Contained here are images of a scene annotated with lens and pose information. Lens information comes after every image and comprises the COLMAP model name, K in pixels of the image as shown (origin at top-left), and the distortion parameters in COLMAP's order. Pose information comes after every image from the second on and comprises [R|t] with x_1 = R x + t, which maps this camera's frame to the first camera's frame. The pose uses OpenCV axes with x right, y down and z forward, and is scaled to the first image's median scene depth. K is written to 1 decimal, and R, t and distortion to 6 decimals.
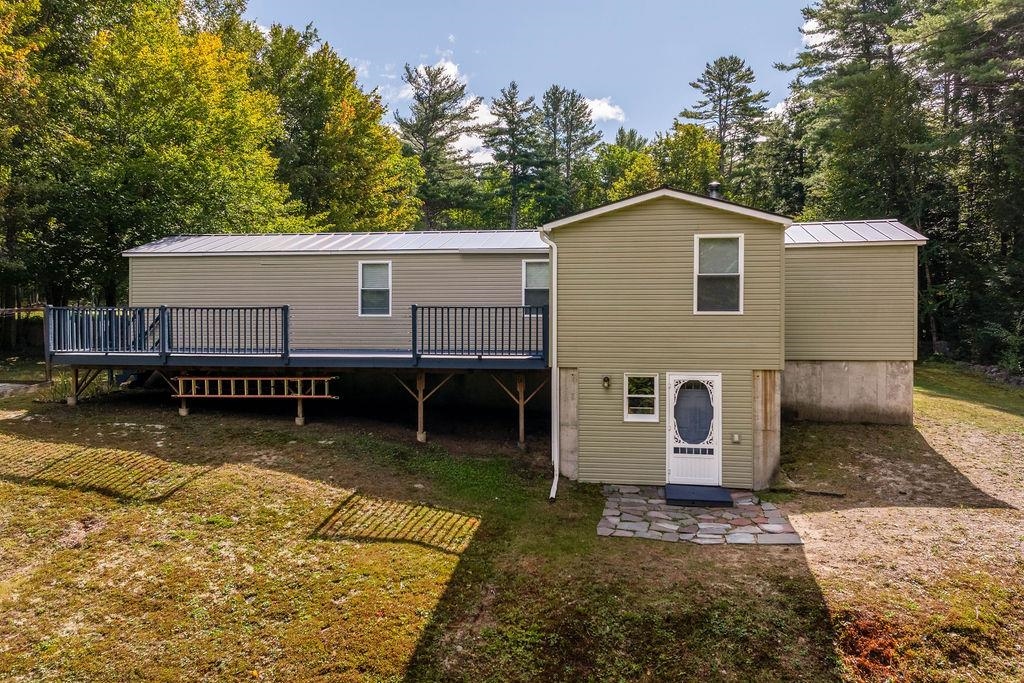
lens RADIAL K [[852.3, 0, 513.1], [0, 852.3, 334.8], [0, 0, 1]] dist [0.059754, -0.095609]
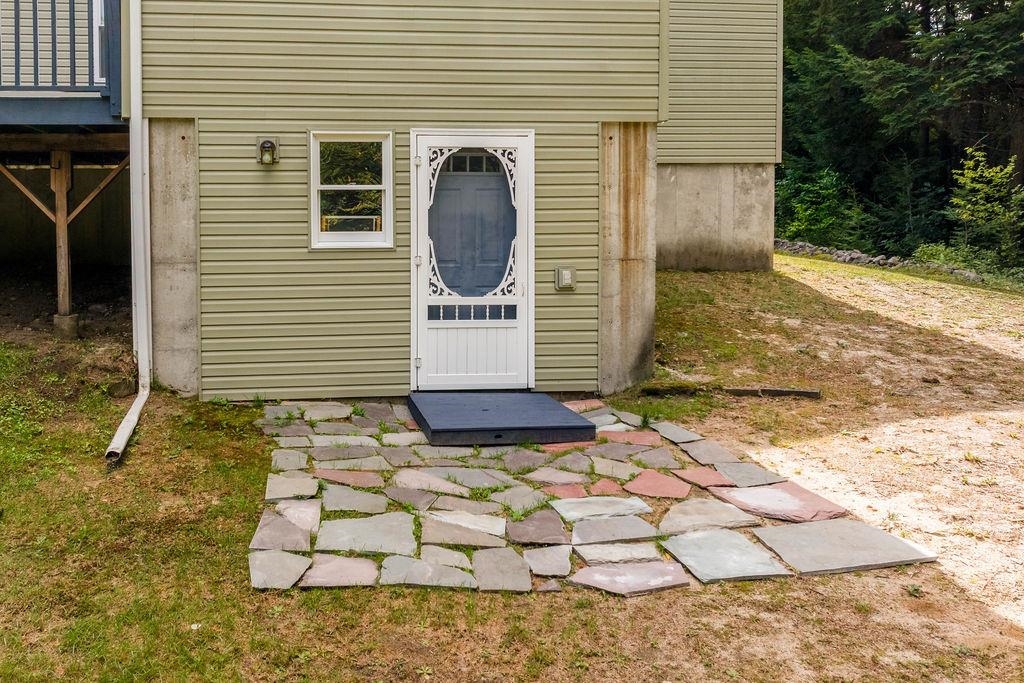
lens RADIAL K [[869.3, 0, 409.3], [0, 869.3, 261.4], [0, 0, 1]] dist [0.007090, -0.007329]
pose [[0.959944, -0.015483, 0.279764, 0.057888], [0.009658, 0.999707, 0.022190, 0.100112], [-0.280025, -0.018600, 0.959812, 0.587952]]
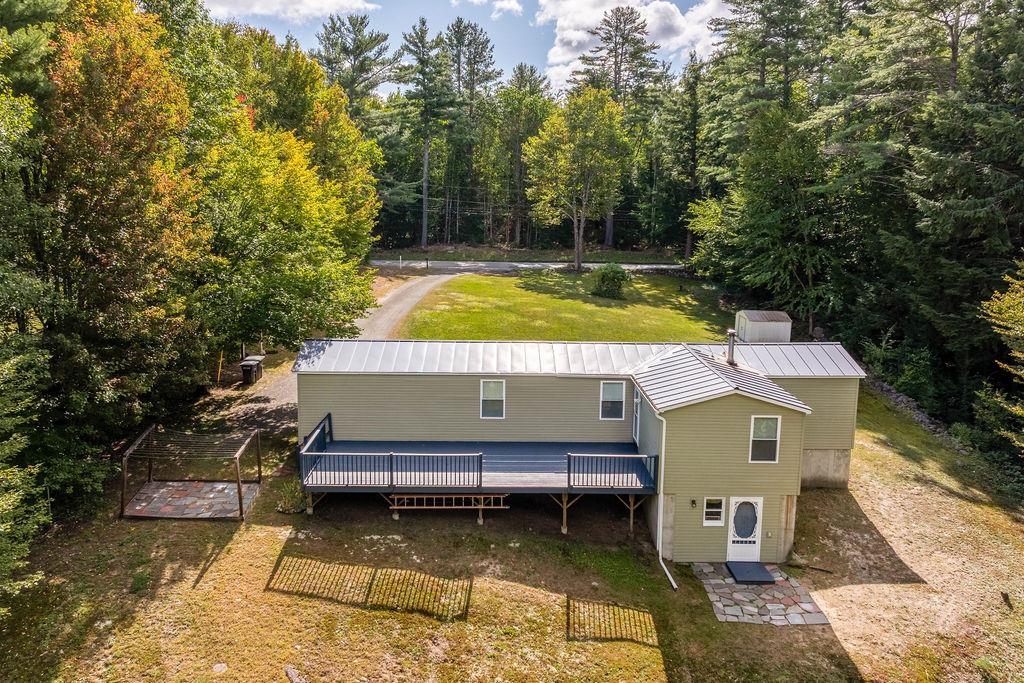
lens RADIAL K [[852.3, 0, 513.1], [0, 852.3, 334.8], [0, 0, 1]] dist [0.059754, -0.095609]
pose [[0.981619, -0.026050, 0.189063, -0.529699], [-0.007231, 0.984852, 0.173244, -0.542590], [-0.190712, -0.171426, 0.966562, -0.448543]]
